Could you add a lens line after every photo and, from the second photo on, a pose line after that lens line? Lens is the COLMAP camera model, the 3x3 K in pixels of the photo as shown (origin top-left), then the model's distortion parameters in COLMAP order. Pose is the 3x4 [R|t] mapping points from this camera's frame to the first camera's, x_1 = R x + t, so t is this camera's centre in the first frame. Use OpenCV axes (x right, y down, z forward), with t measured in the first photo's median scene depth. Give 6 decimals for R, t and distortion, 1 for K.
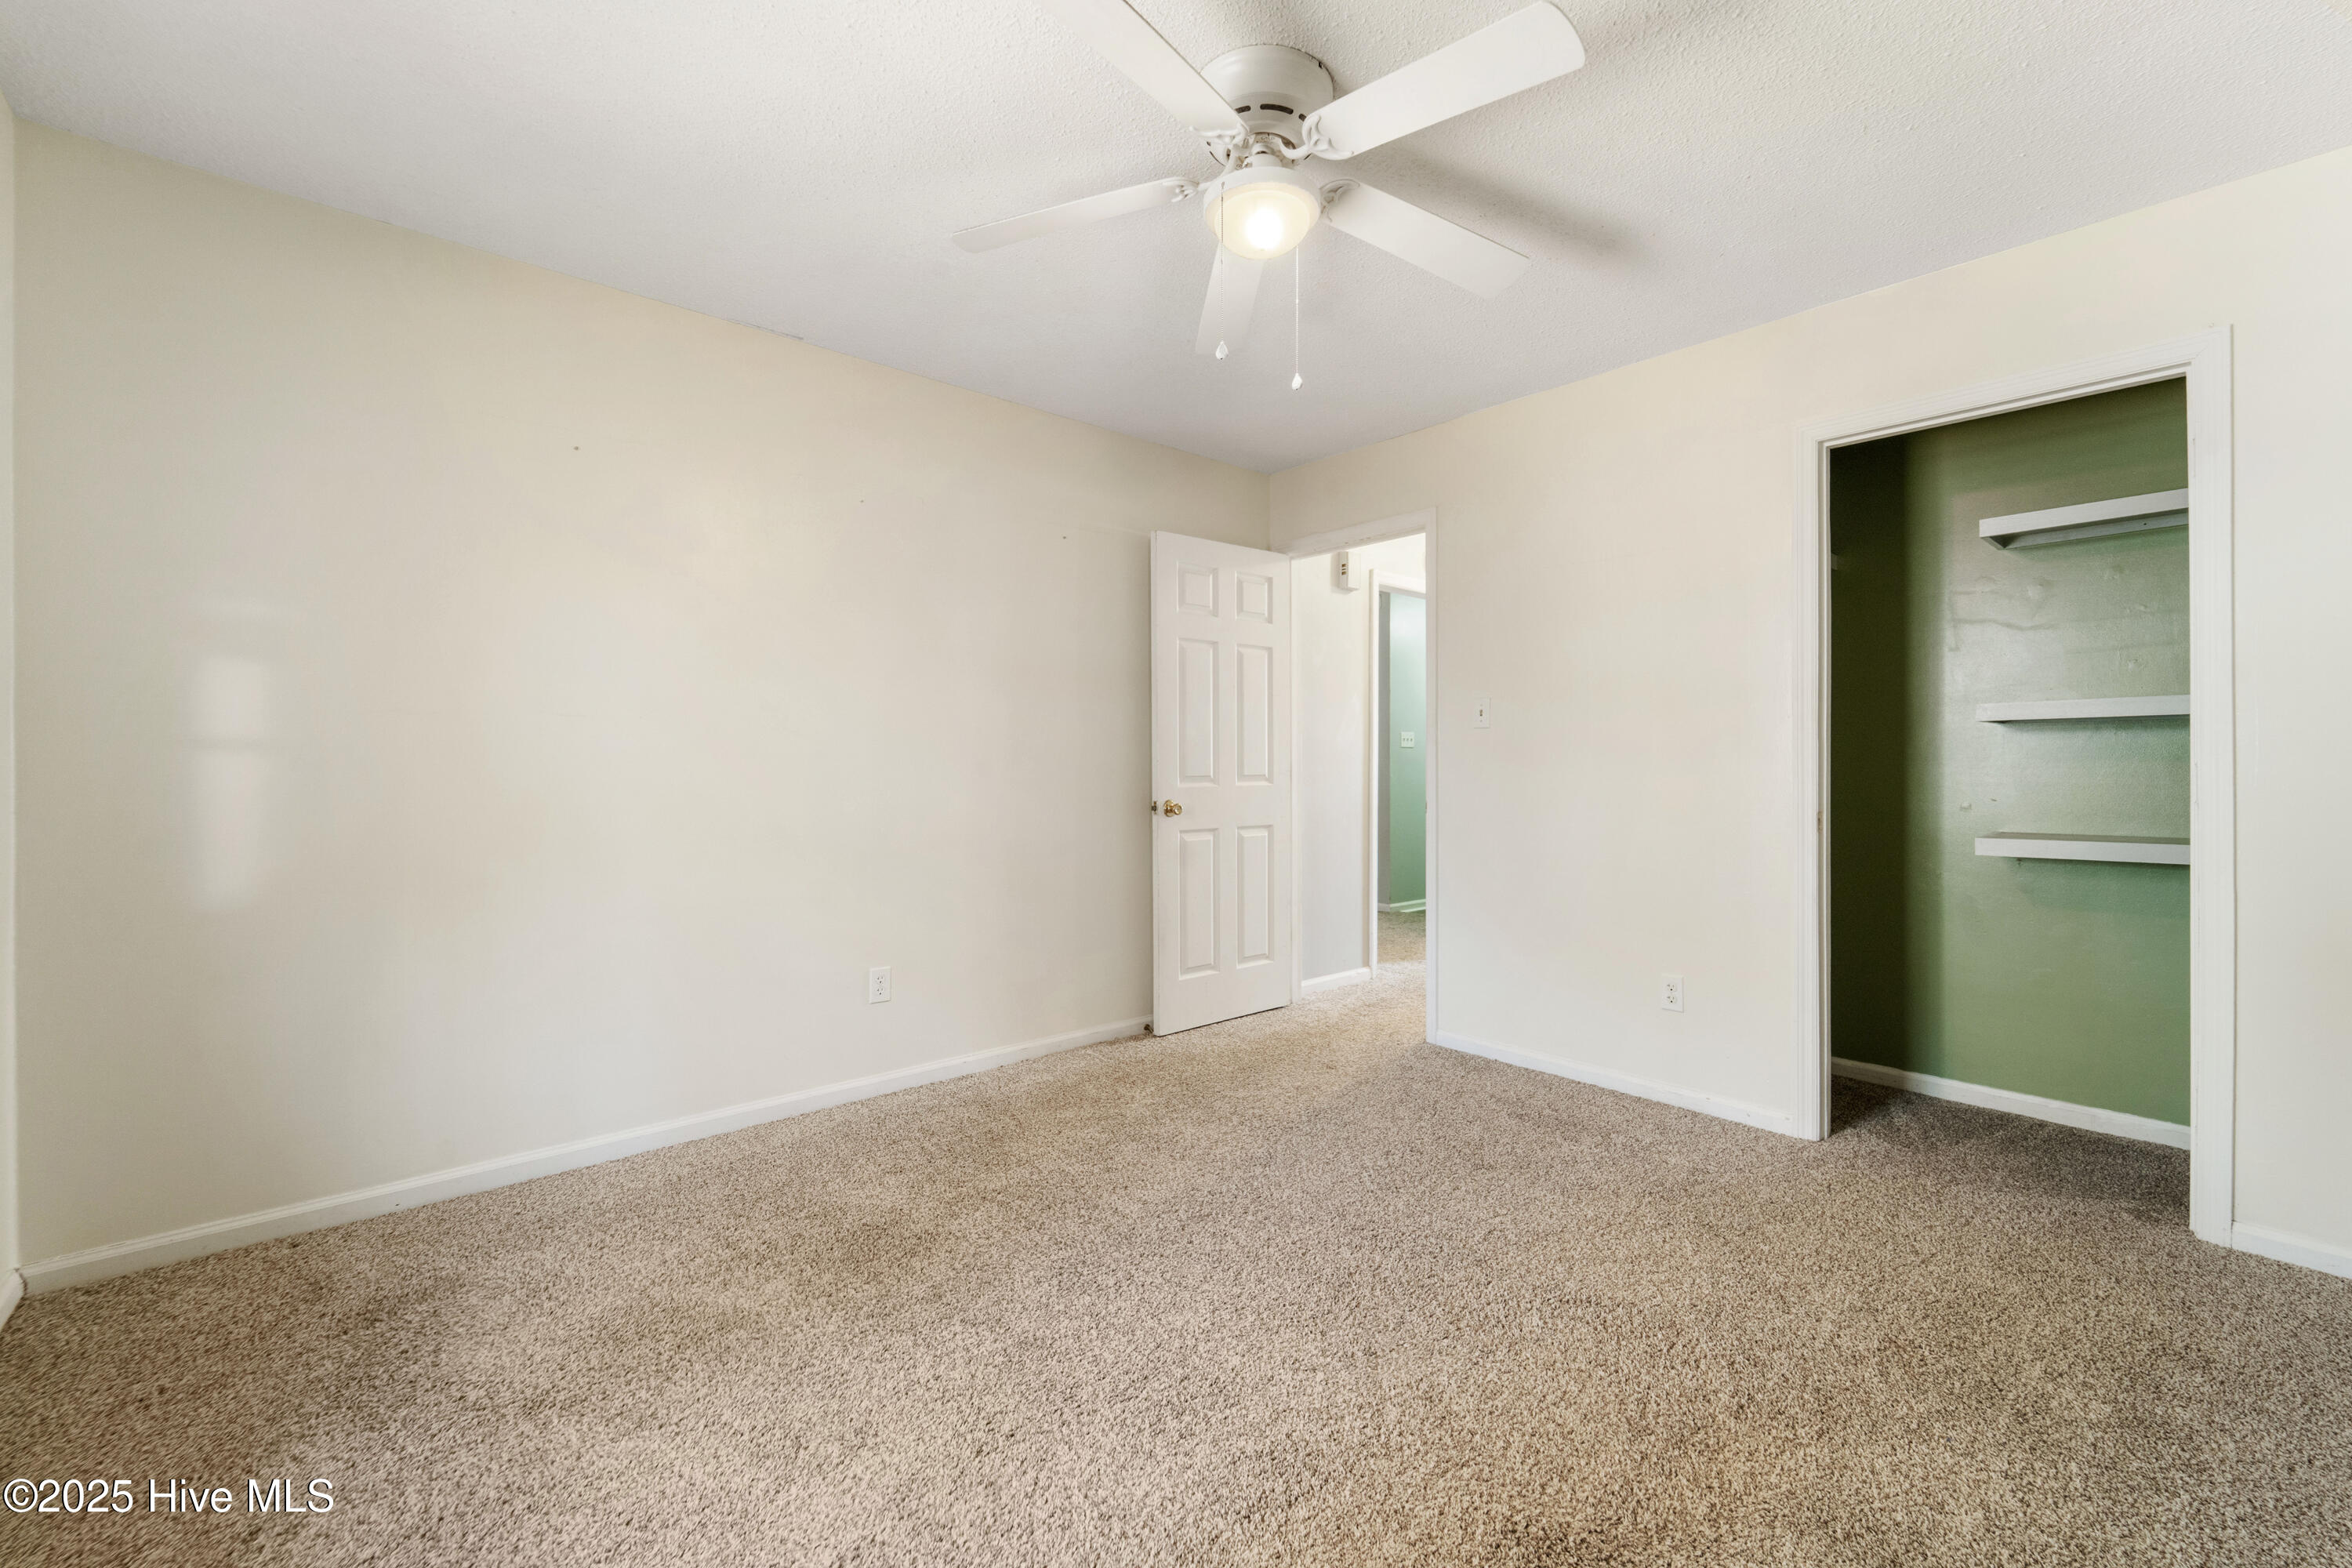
lens RADIAL K [[975.7, 0, 1190.5], [0, 975.7, 756.6], [0, 0, 1]] dist [0.002312, -0.001053]
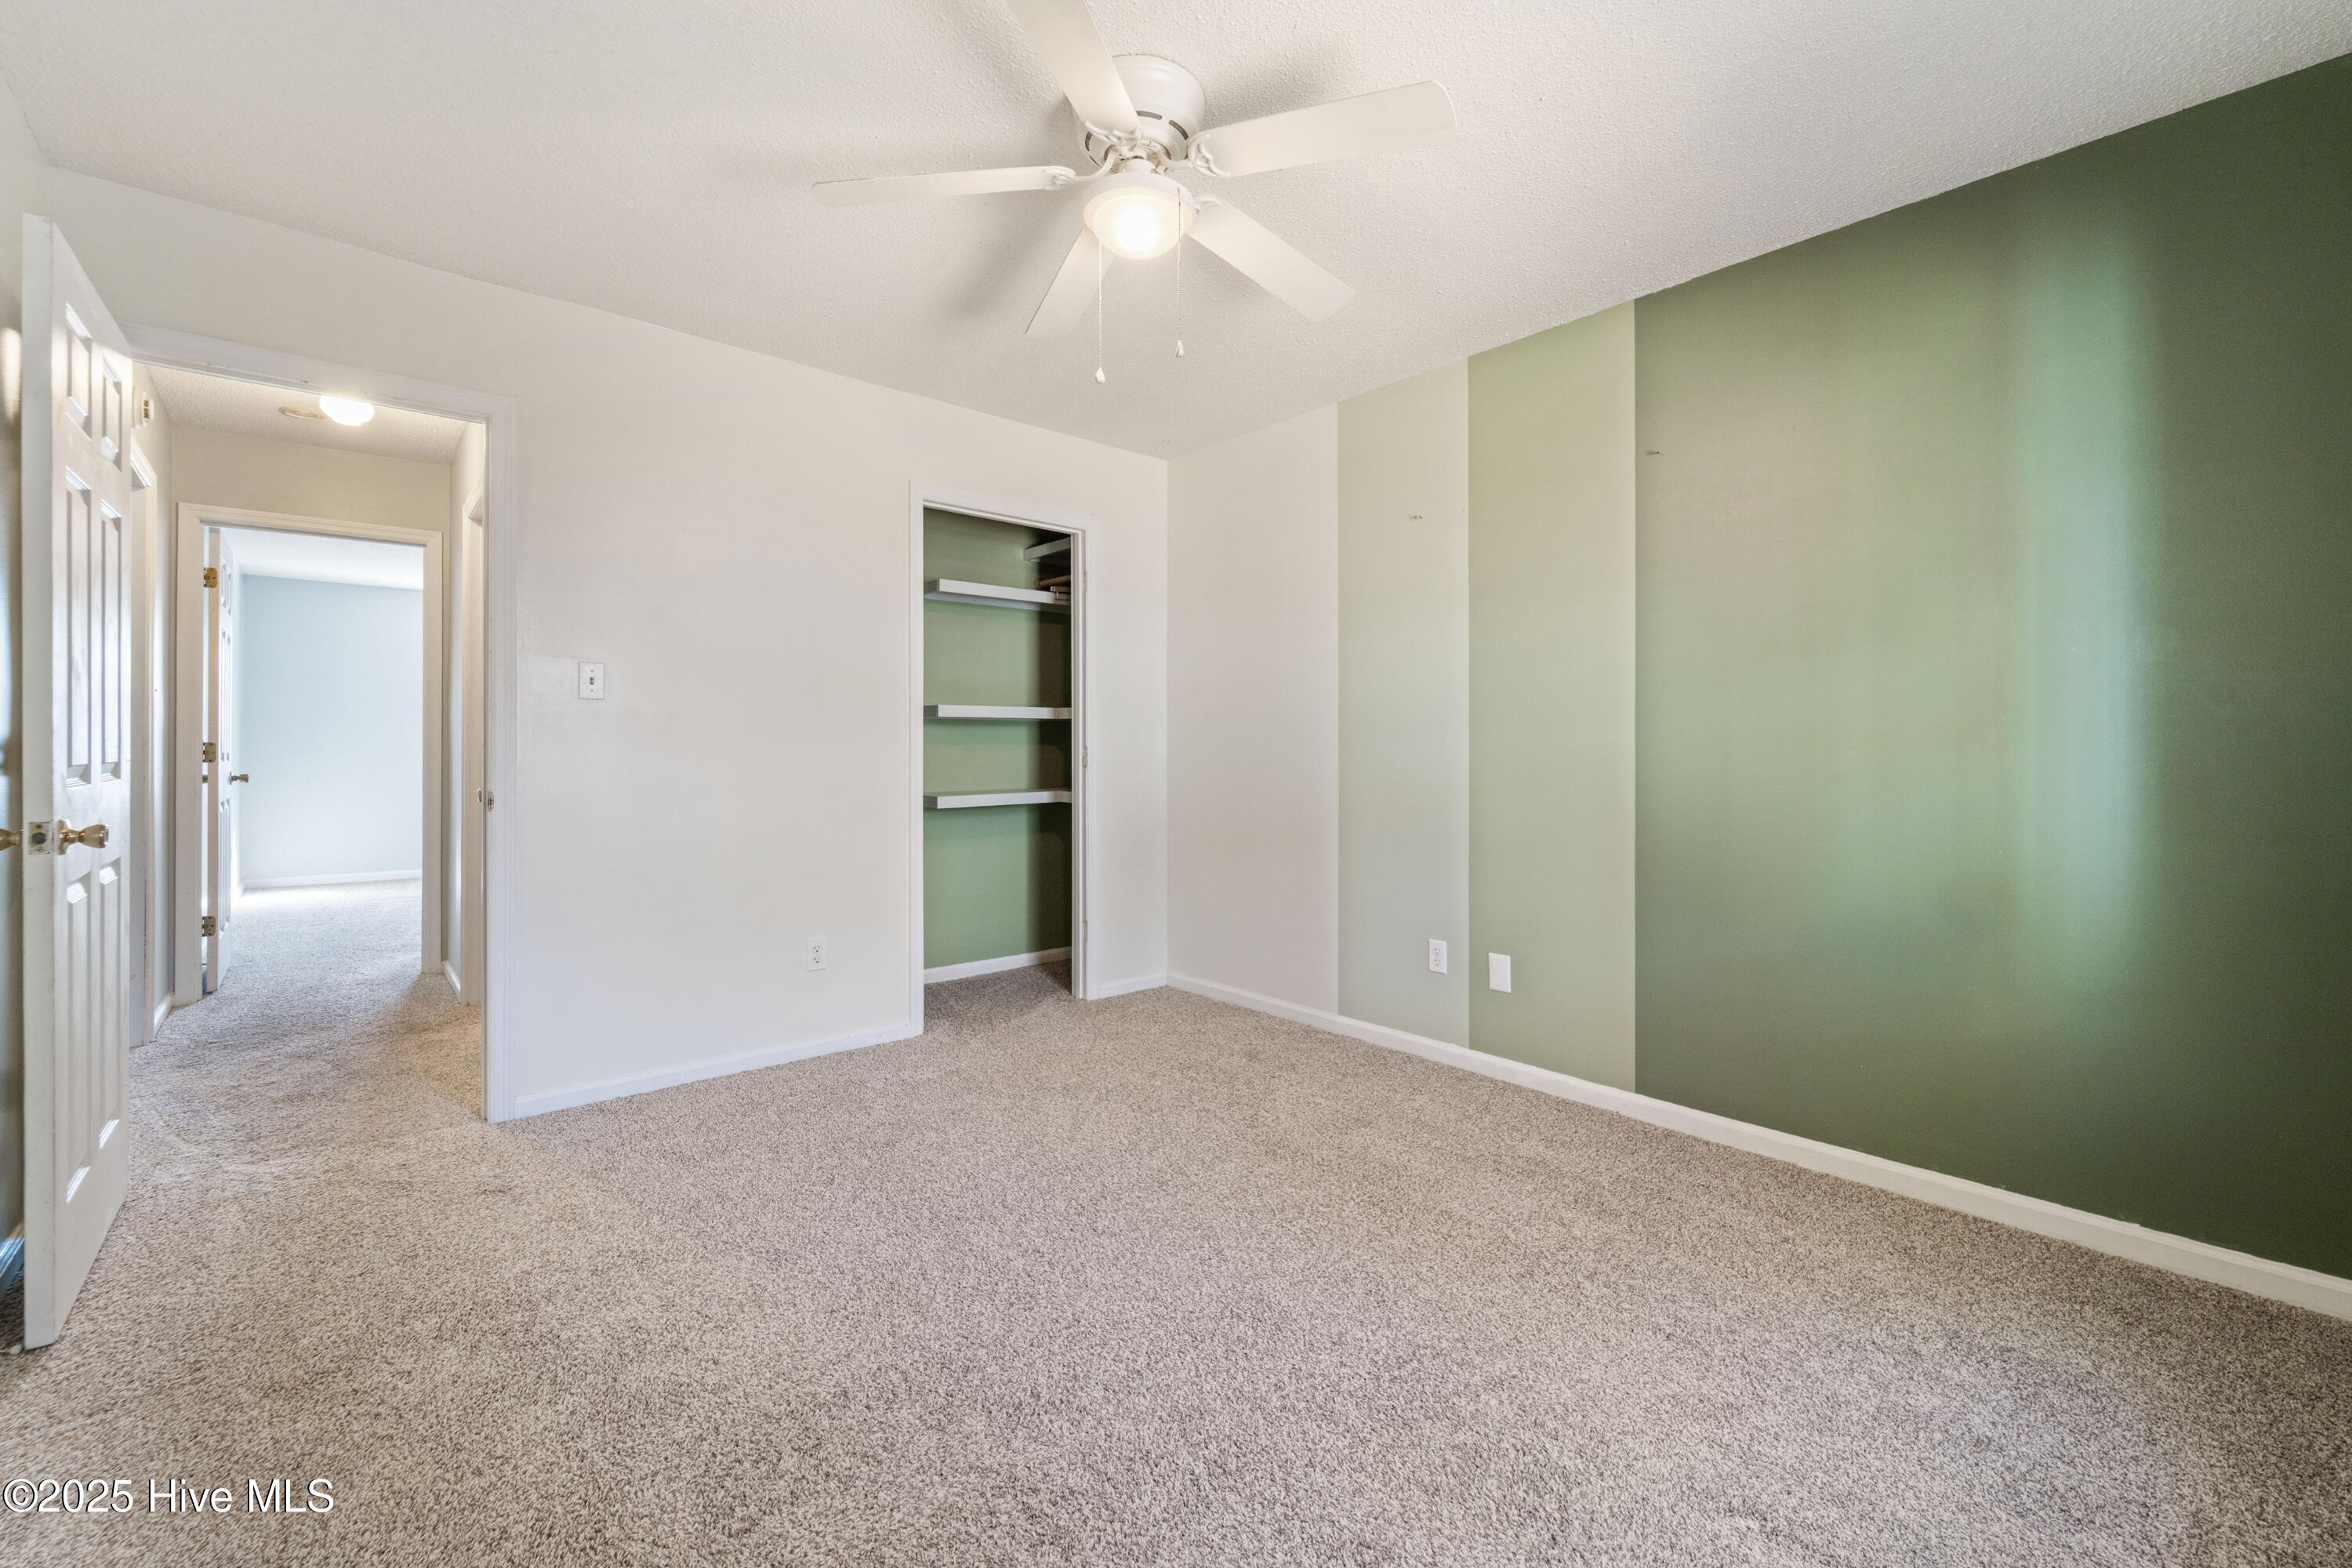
lens RADIAL K [[975.7, 0, 1190.5], [0, 975.7, 756.6], [0, 0, 1]] dist [0.002312, -0.001053]
pose [[-0.027612, -0.005381, 0.999604, -0.601658], [-0.017008, 0.999843, 0.004912, 0.006920], [-0.999474, -0.016865, -0.027699, 0.605181]]
